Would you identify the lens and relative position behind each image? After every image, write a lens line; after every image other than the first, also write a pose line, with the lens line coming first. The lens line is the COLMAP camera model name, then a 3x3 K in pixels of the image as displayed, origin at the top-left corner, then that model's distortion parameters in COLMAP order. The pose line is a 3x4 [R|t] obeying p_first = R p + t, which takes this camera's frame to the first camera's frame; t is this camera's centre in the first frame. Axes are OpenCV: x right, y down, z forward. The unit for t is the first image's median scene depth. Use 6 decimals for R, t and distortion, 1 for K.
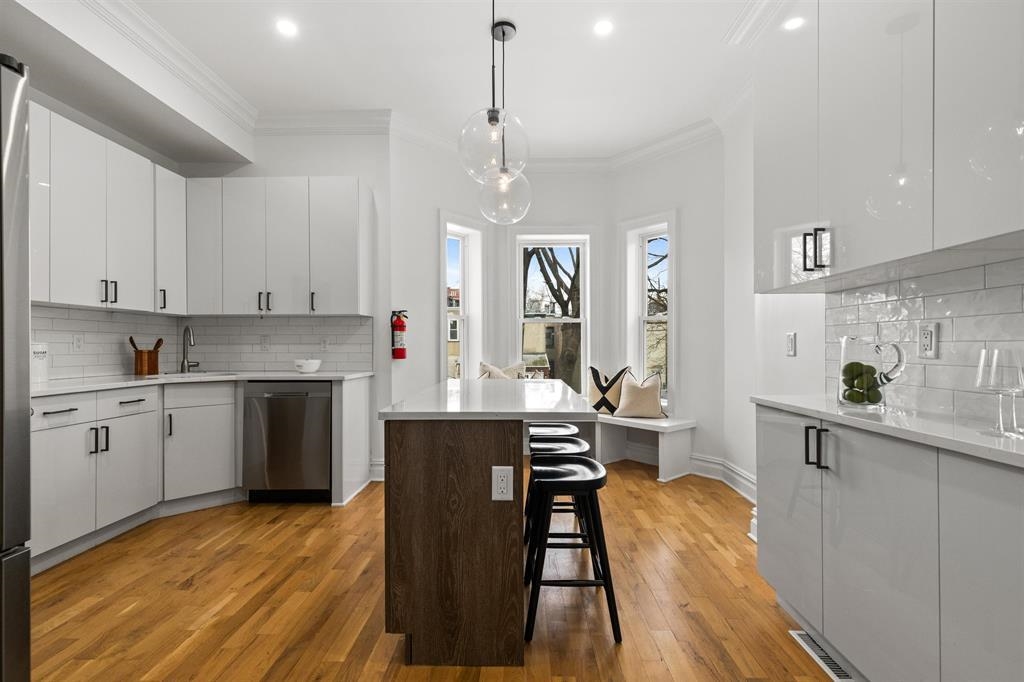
lens RADIAL K [[460.0, 0, 518.5], [0, 460.0, 343.8], [0, 0, 1]] dist [0.008082, -0.001820]
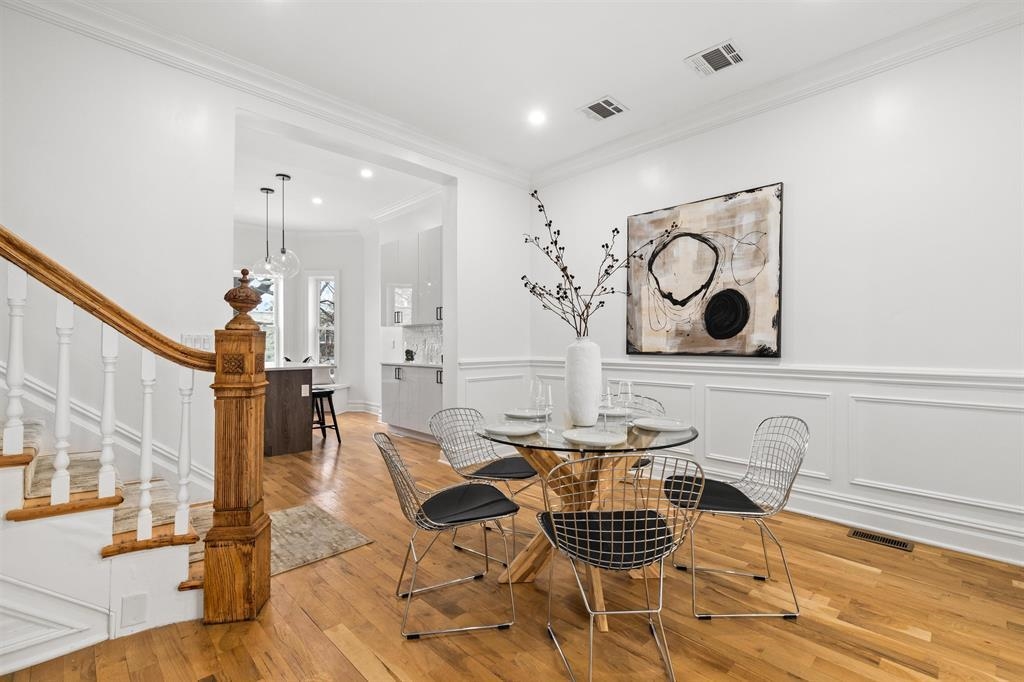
lens RADIAL K [[460.0, 0, 509.9], [0, 460.0, 344.9], [0, 0, 1]] dist [0.008082, -0.001820]
pose [[0.719876, -0.000587, 0.694102, -1.179476], [-0.002867, 0.999989, 0.003819, -0.009632], [-0.694097, -0.004739, 0.719866, -2.123082]]
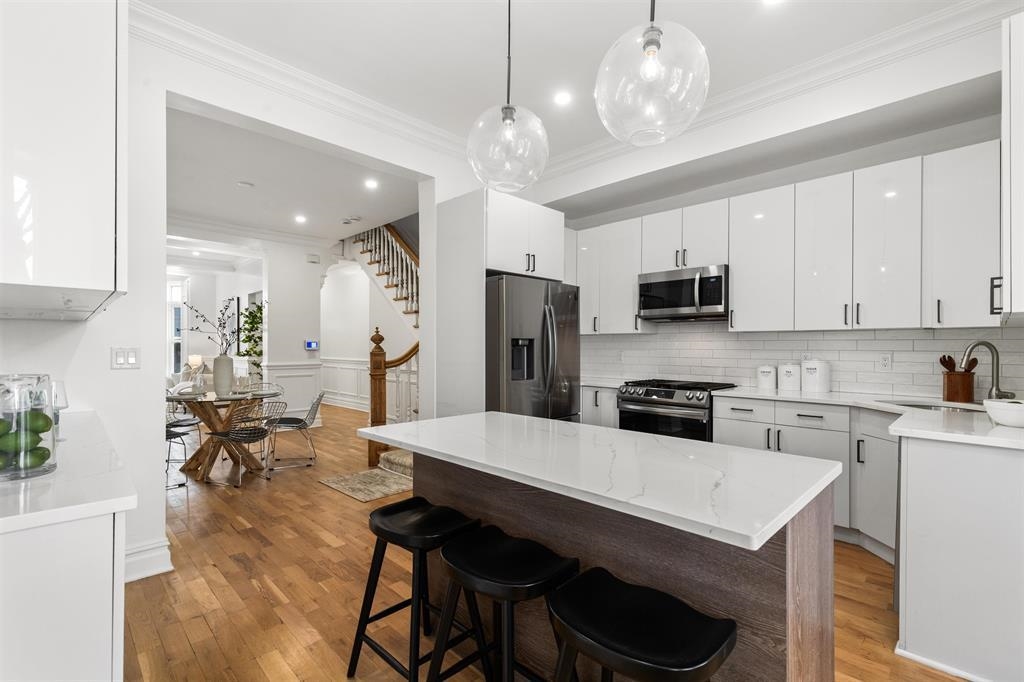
lens RADIAL K [[460.0, 0, 517.8], [0, 460.0, 346.3], [0, 0, 1]] dist [0.008082, -0.001820]
pose [[-0.696003, -0.005543, -0.718018, 0.361276], [-0.001186, 0.999978, -0.006570, -0.027166], [0.718038, -0.003721, -0.695994, 1.050357]]
